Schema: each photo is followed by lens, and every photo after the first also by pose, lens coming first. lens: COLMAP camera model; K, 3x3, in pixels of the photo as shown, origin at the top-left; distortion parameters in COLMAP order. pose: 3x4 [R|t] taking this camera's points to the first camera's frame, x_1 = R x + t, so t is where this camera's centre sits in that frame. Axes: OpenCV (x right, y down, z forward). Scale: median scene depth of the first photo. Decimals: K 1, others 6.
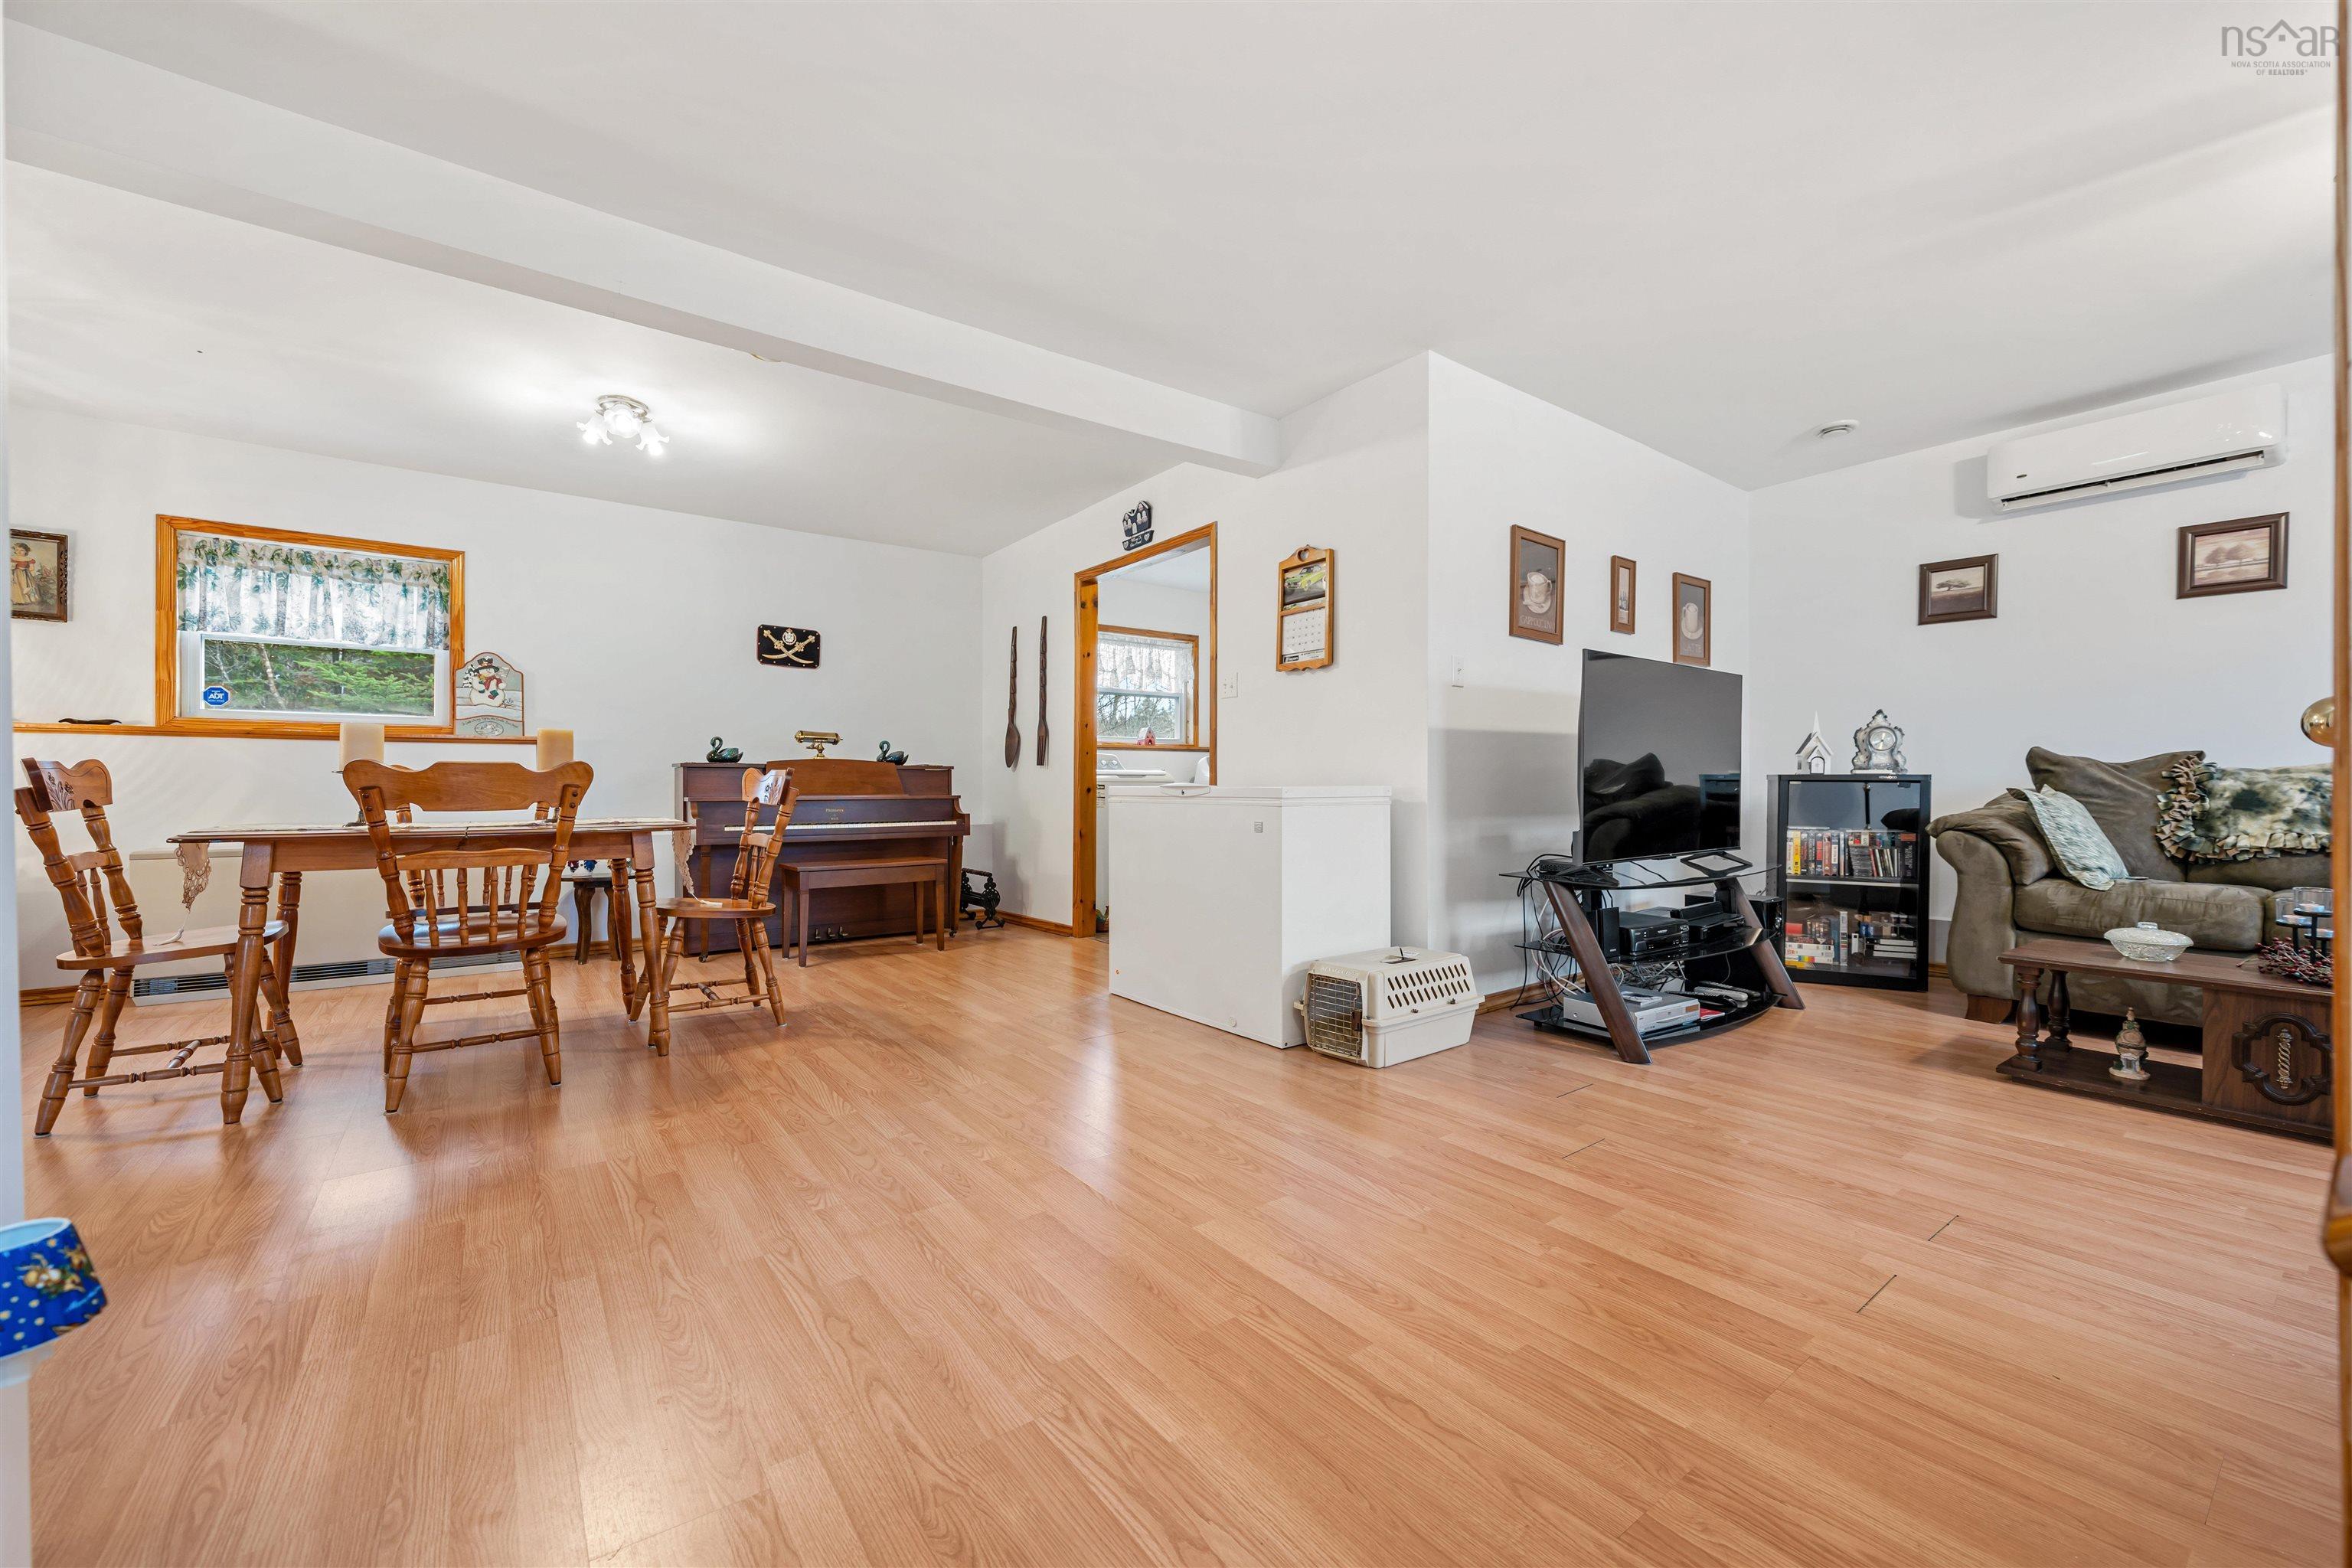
lens RADIAL K [[923.7, 0, 1176.0], [0, 923.7, 784.0], [0, 0, 1]] dist [-0.002593, -0.000052]
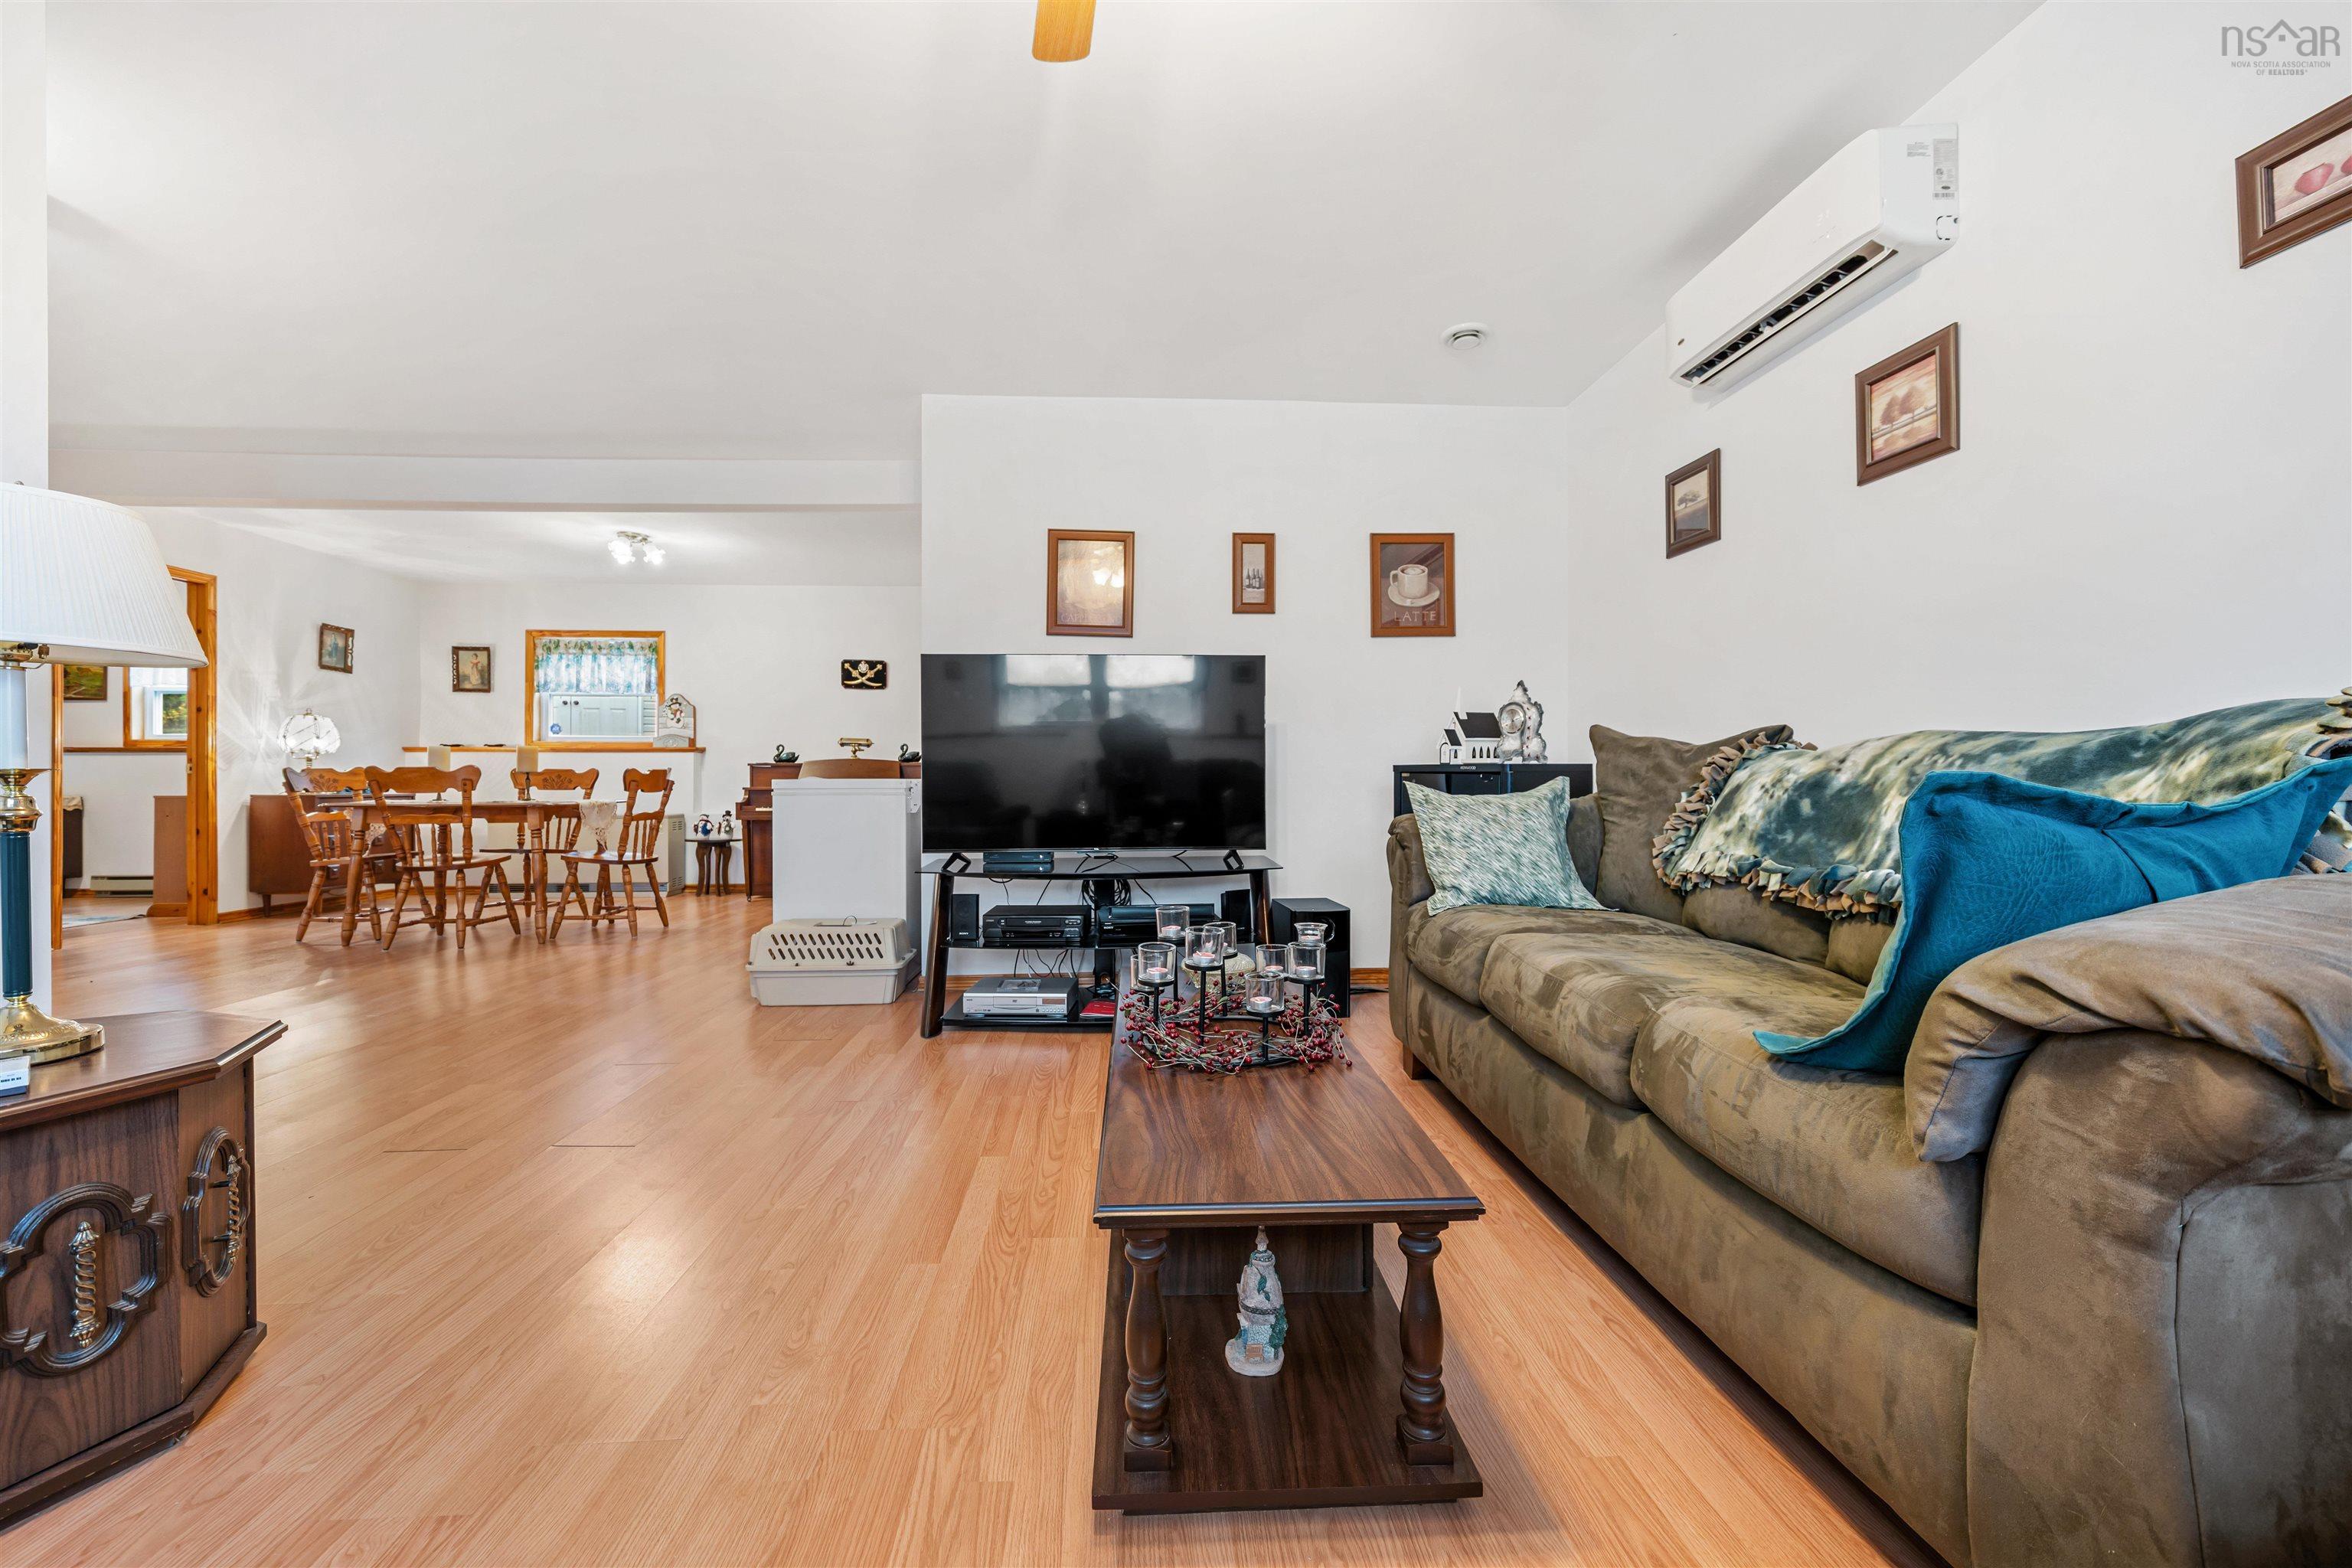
lens RADIAL K [[958.6, 0, 1159.9], [0, 958.6, 737.2], [0, 0, 1]] dist [0.014532, 0.000167]
pose [[0.820911, -0.026170, -0.570456, 1.102074], [0.002135, 0.999083, -0.042761, 0.001909], [0.571052, 0.033885, 0.820214, 0.181567]]
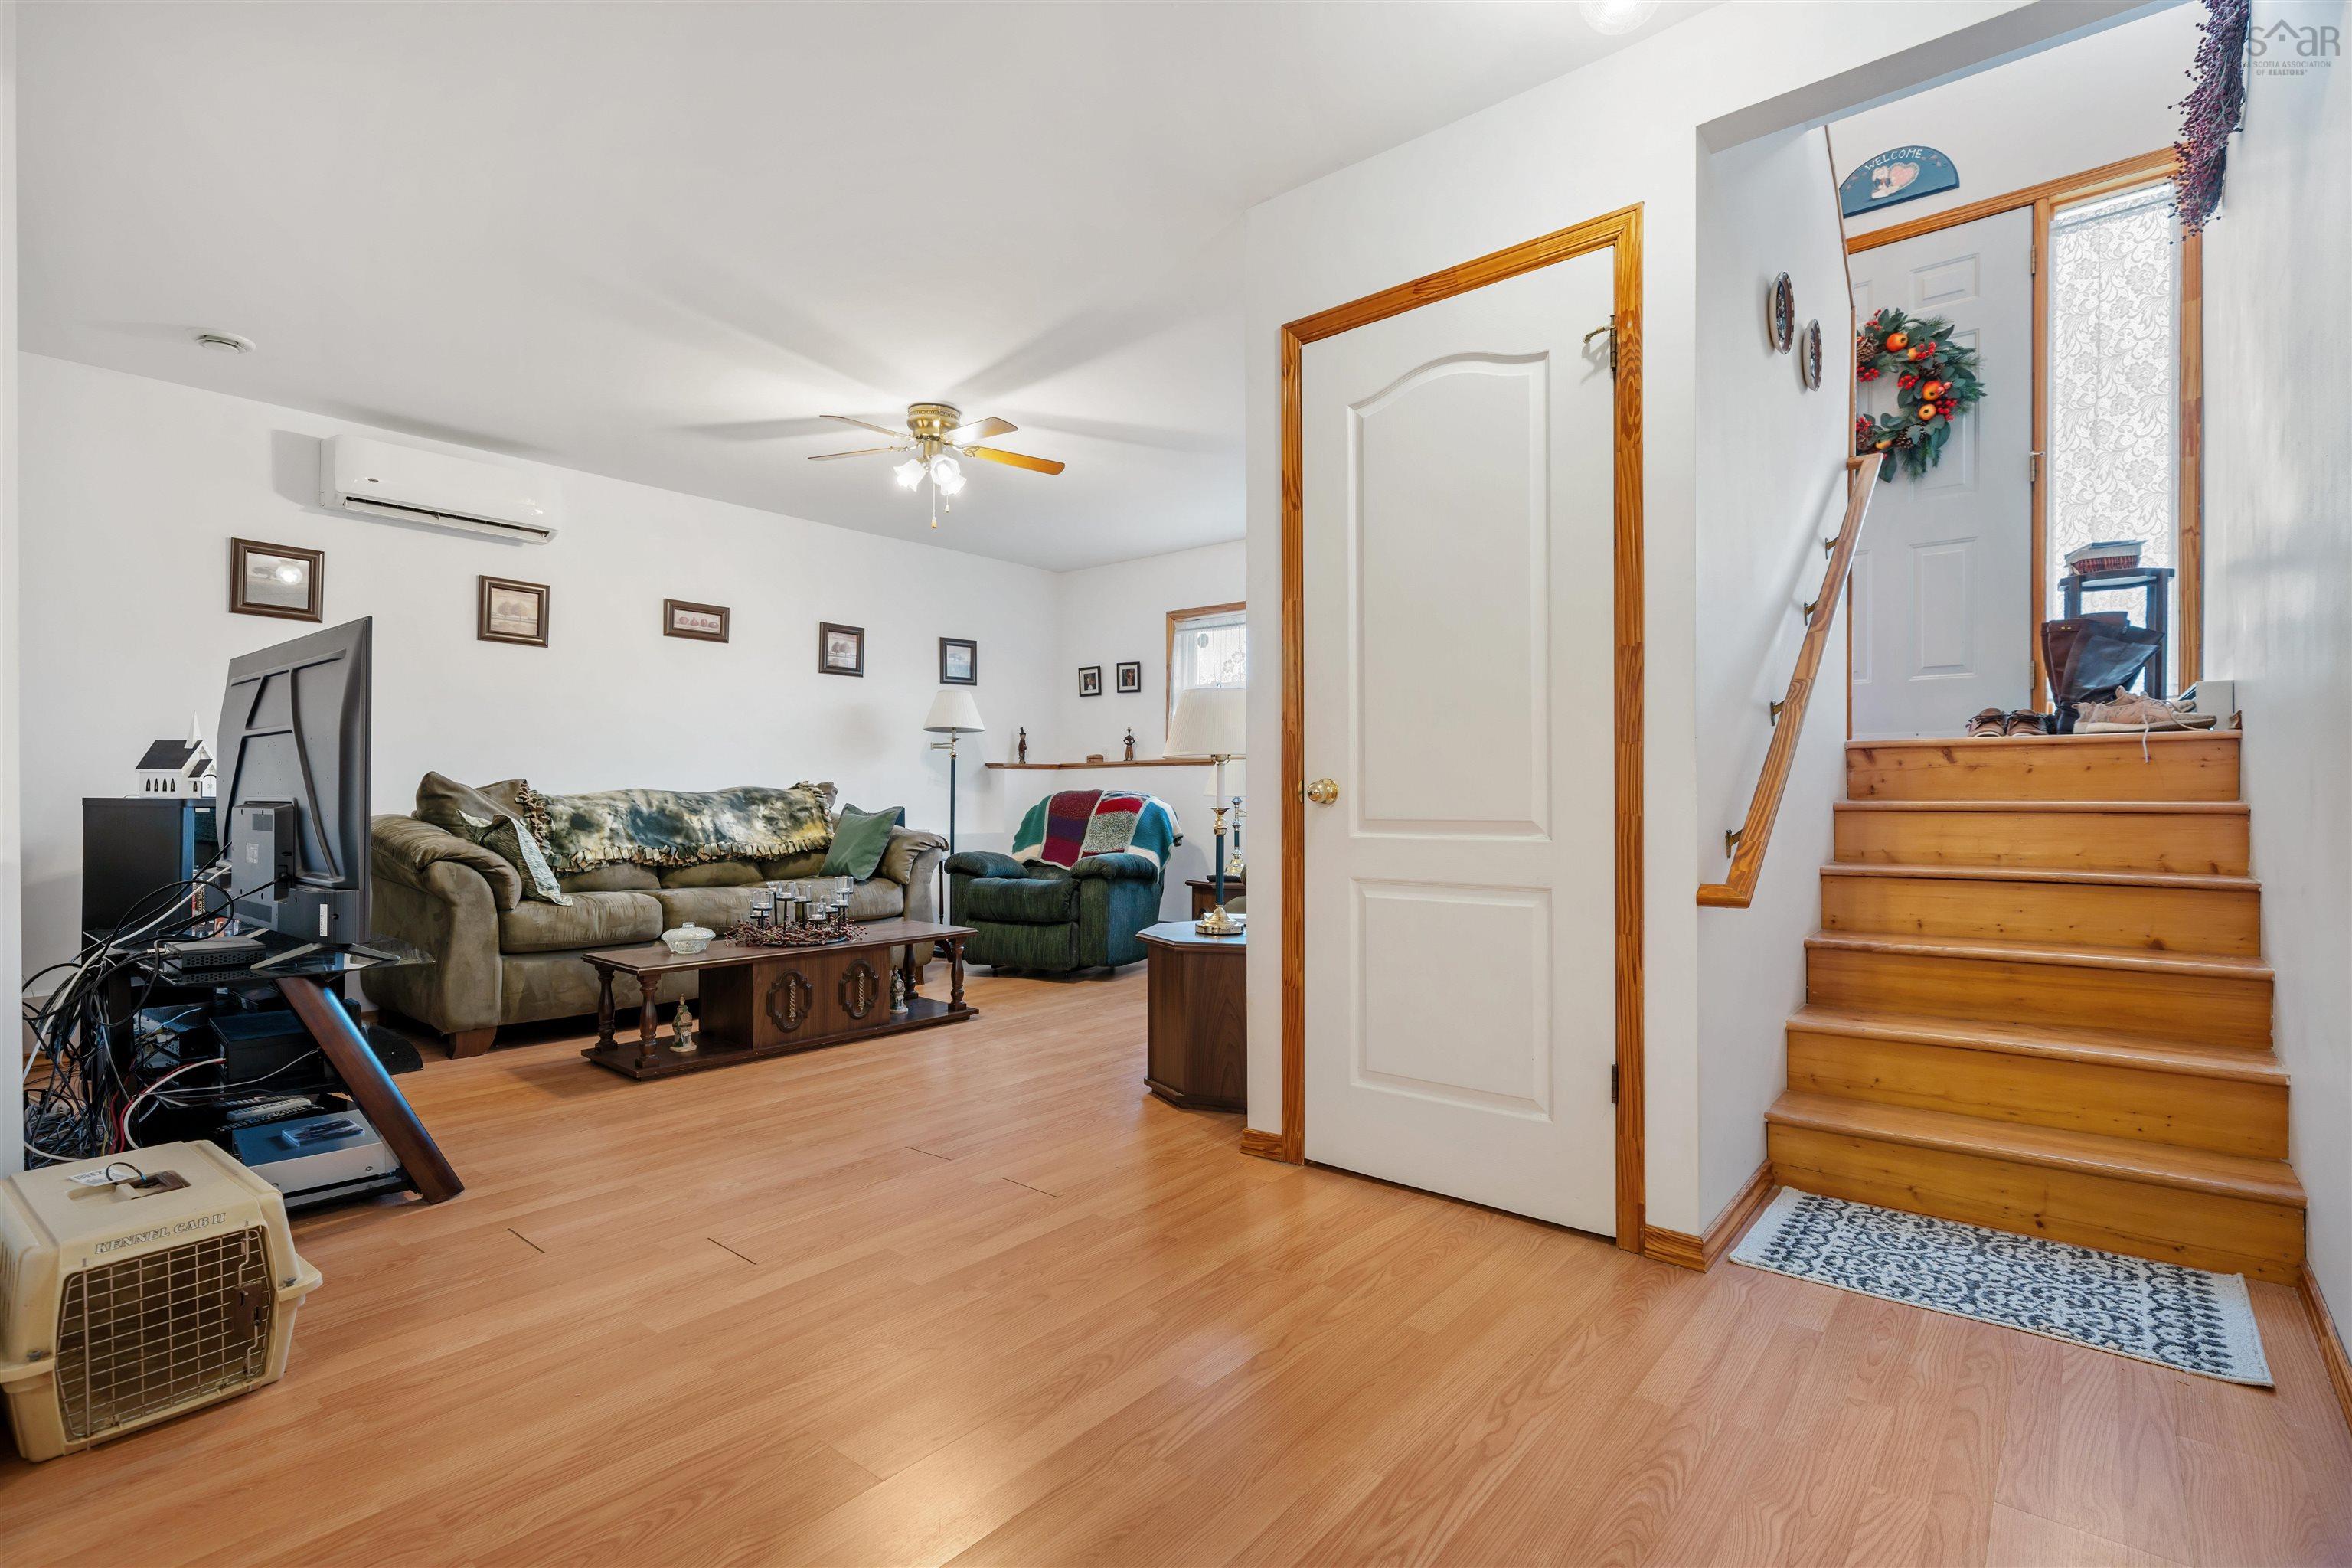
lens RADIAL K [[1089.5, 0, 1176.0], [0, 1089.5, 784.0], [0, 0, 1]] dist [0.009658, 0.000104]
pose [[-0.235454, 0.013771, 0.971788, -0.386304], [-0.002111, 0.999890, -0.014680, -0.011806], [-0.971883, -0.005508, -0.235399, 0.513254]]
